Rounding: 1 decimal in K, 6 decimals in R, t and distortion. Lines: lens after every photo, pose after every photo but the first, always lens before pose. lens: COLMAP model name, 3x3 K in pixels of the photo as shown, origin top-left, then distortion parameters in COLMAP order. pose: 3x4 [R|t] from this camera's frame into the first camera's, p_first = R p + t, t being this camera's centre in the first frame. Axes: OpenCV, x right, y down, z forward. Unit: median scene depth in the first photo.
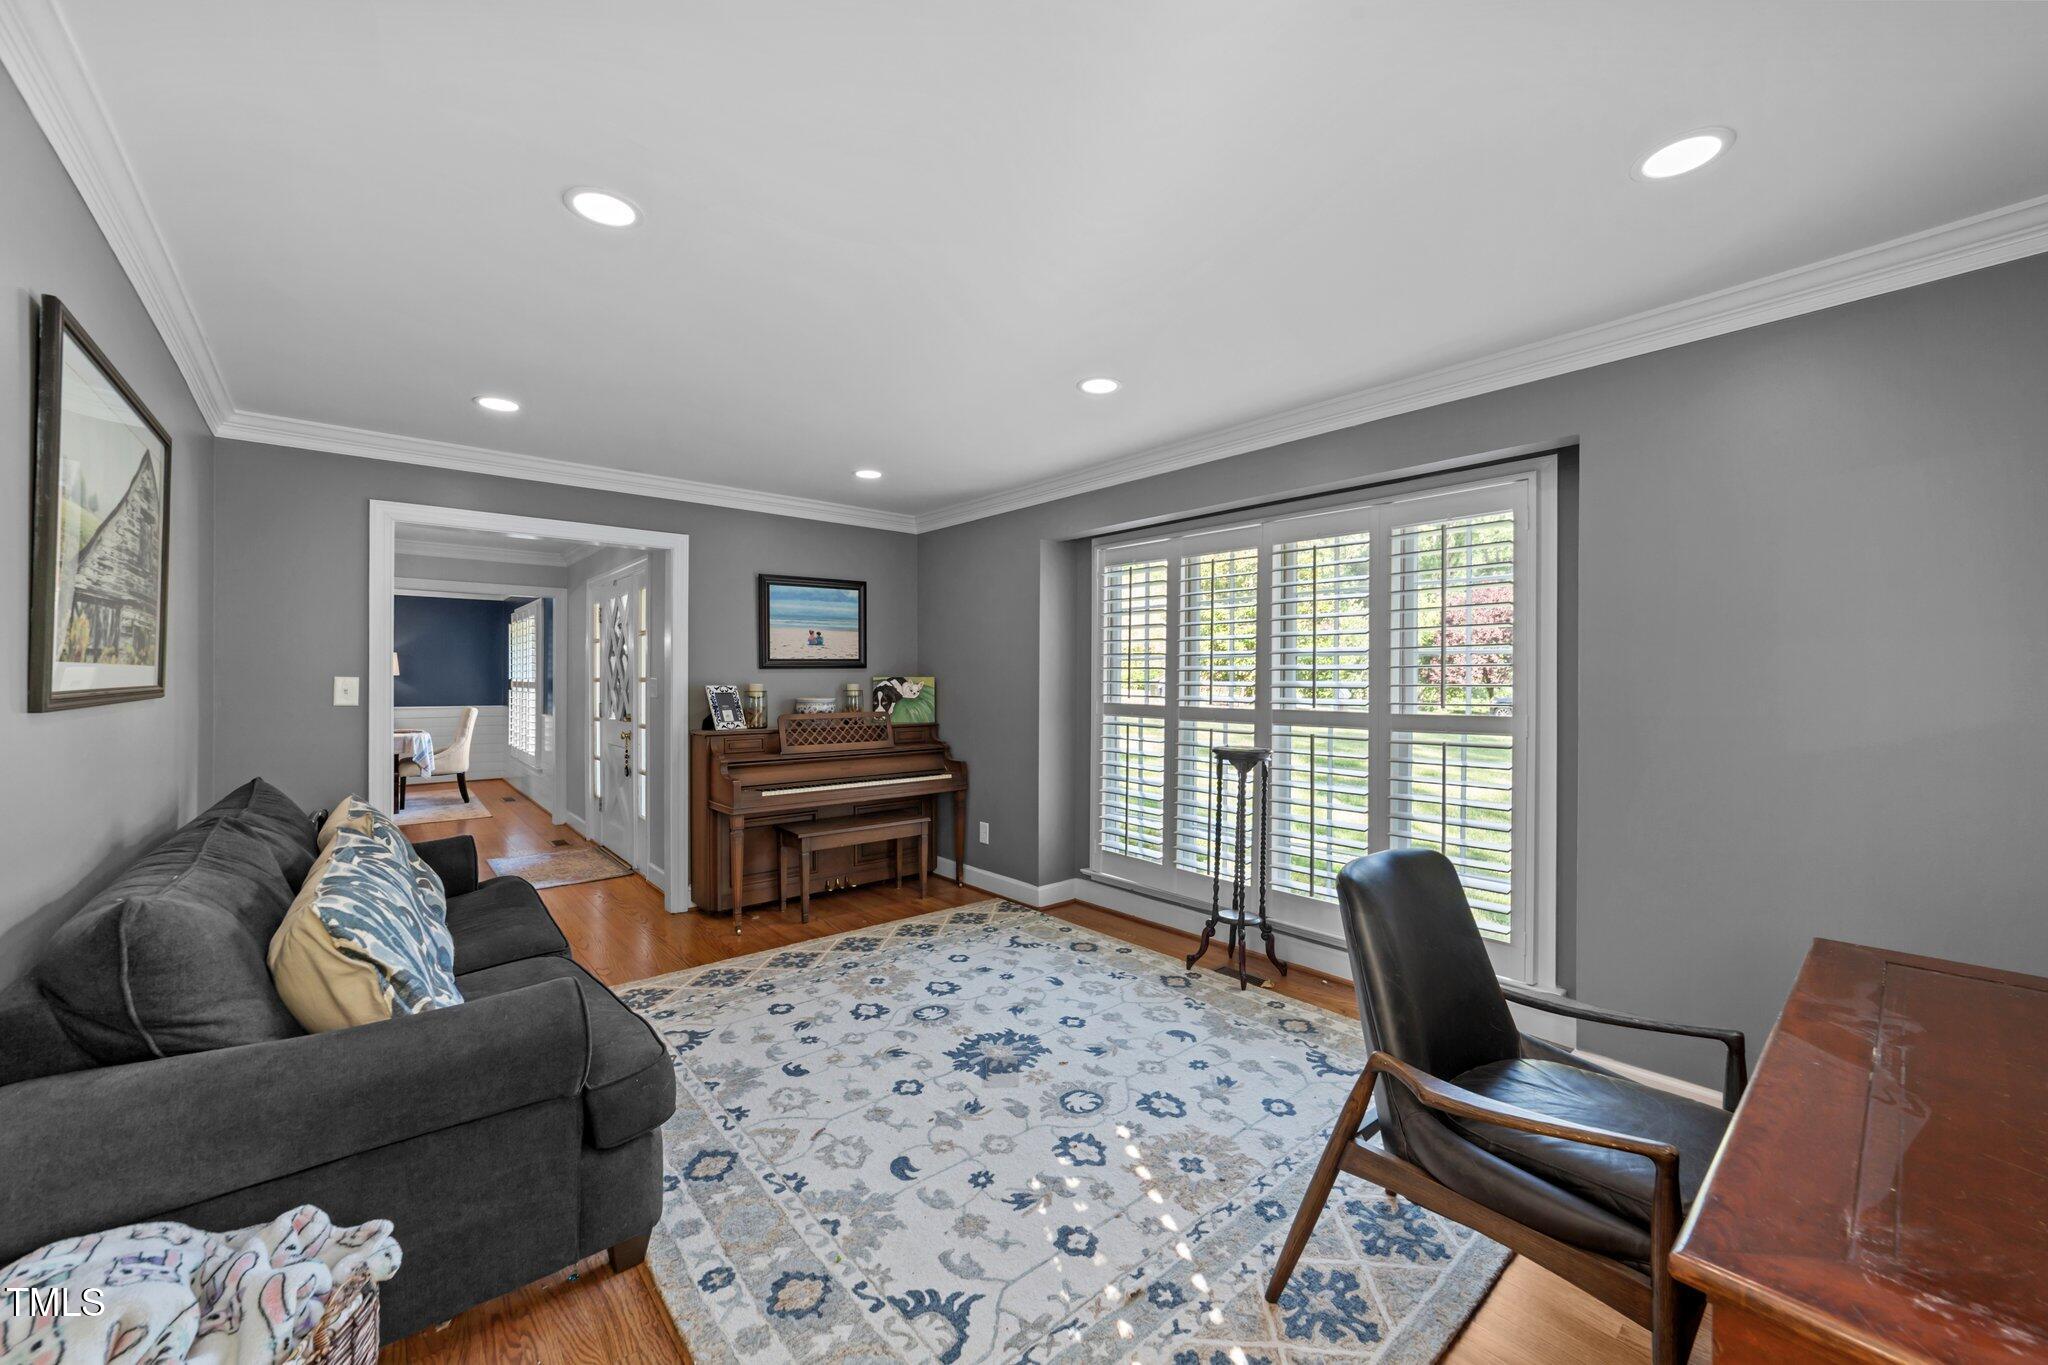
lens RADIAL K [[783.5, 0, 1034.2], [0, 783.5, 680.8], [0, 0, 1]] dist [-0.012042, 0.000402]
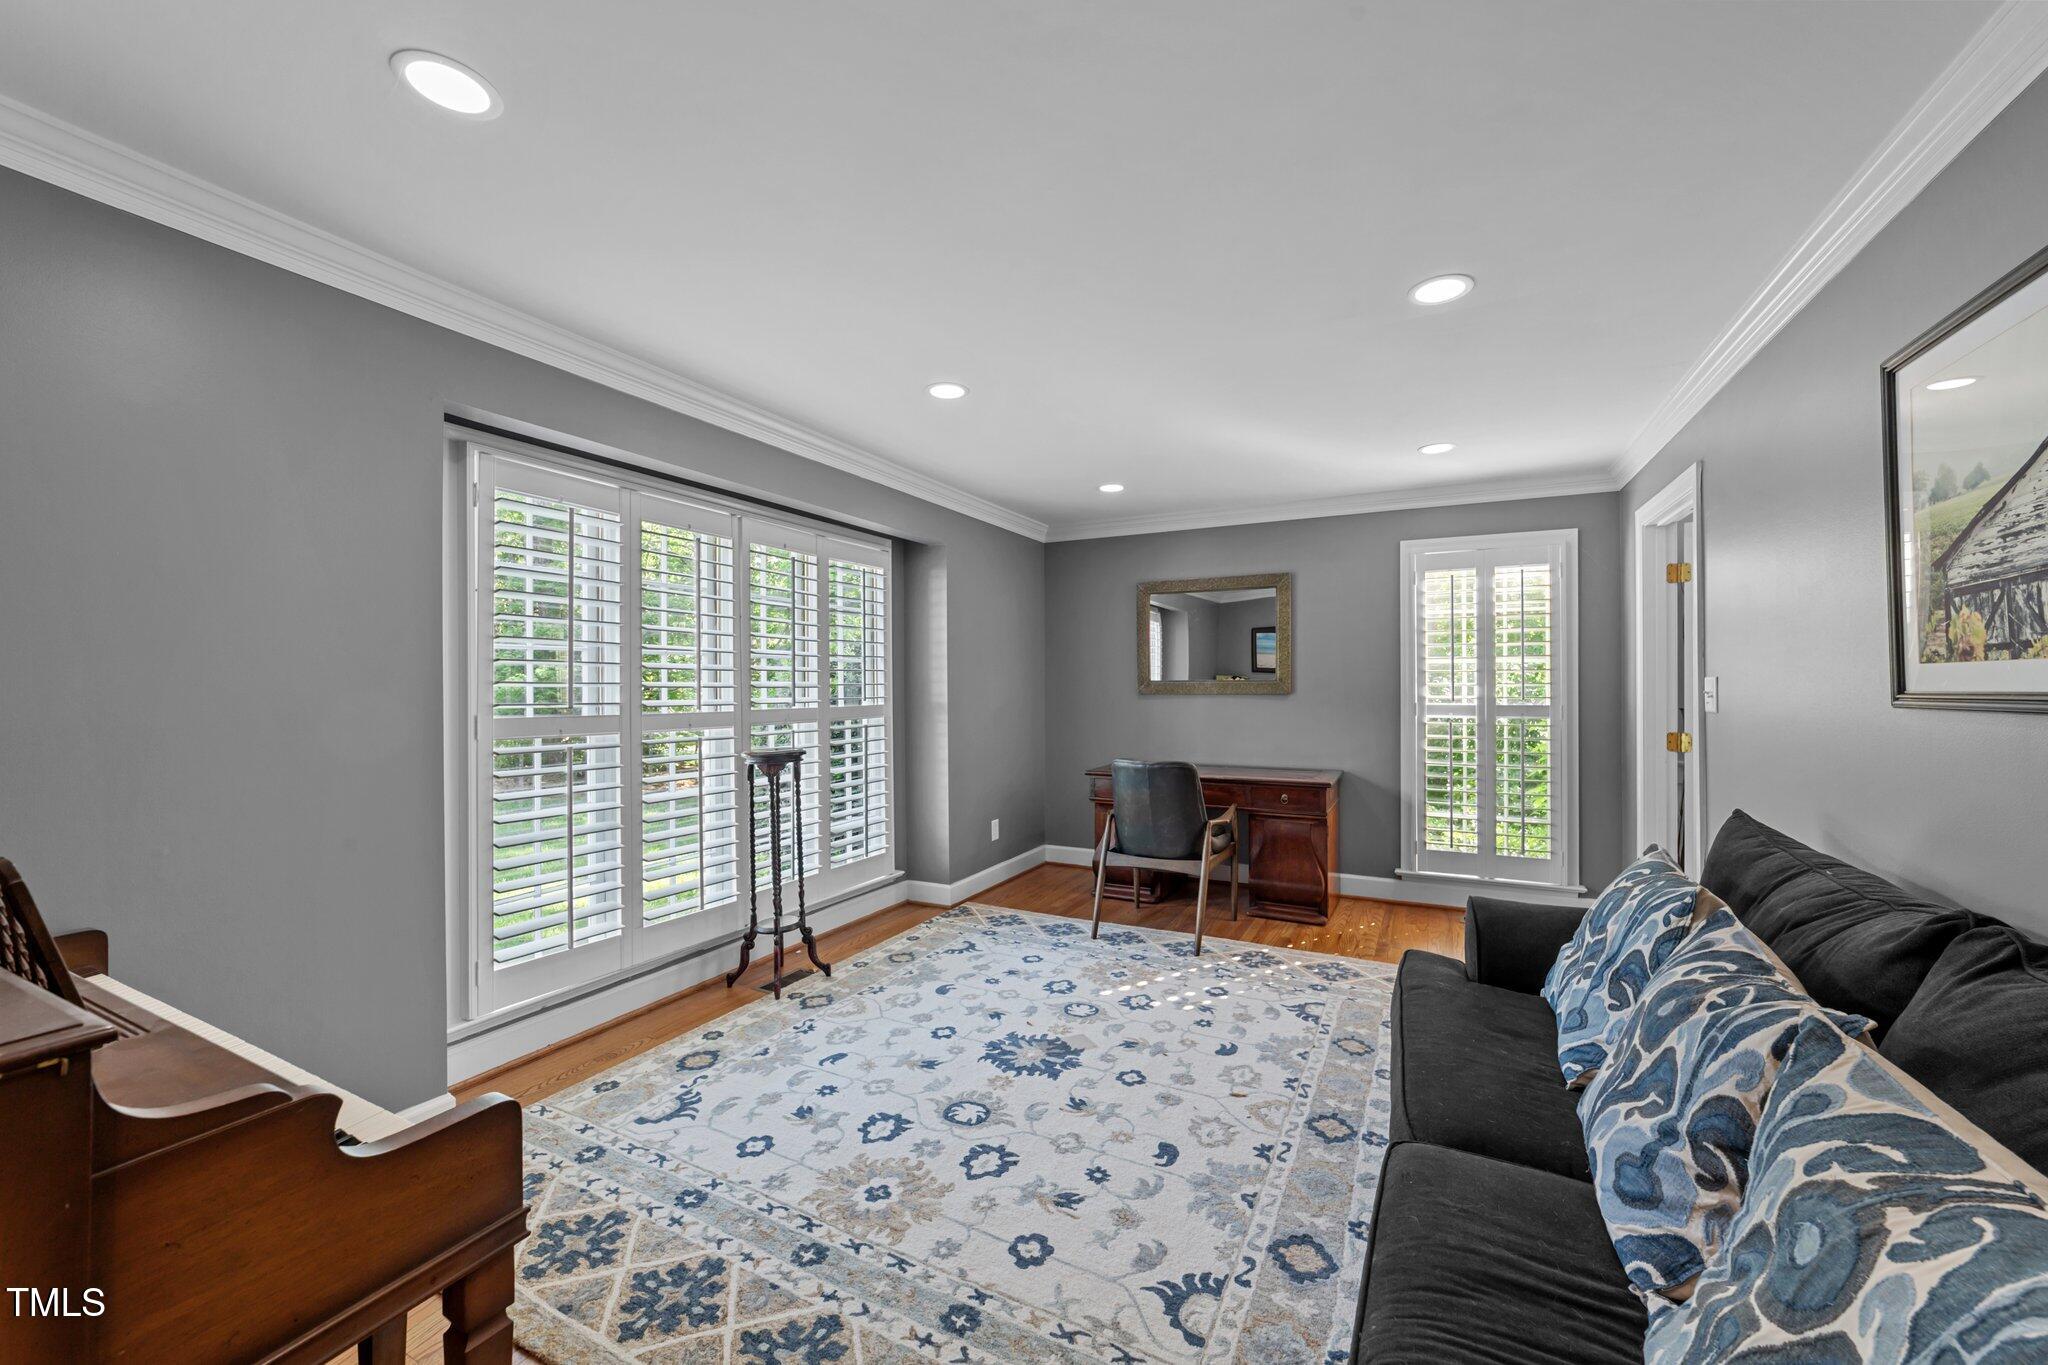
lens RADIAL K [[783.5, 0, 1033.6], [0, 783.5, 682.2], [0, 0, 1]] dist [-0.012042, 0.000402]
pose [[-0.375711, 0.000497, 0.926737, -0.902644], [-0.000804, 0.999999, -0.000862, 0.003232], [-0.926736, -0.001068, -0.375710, 1.279877]]
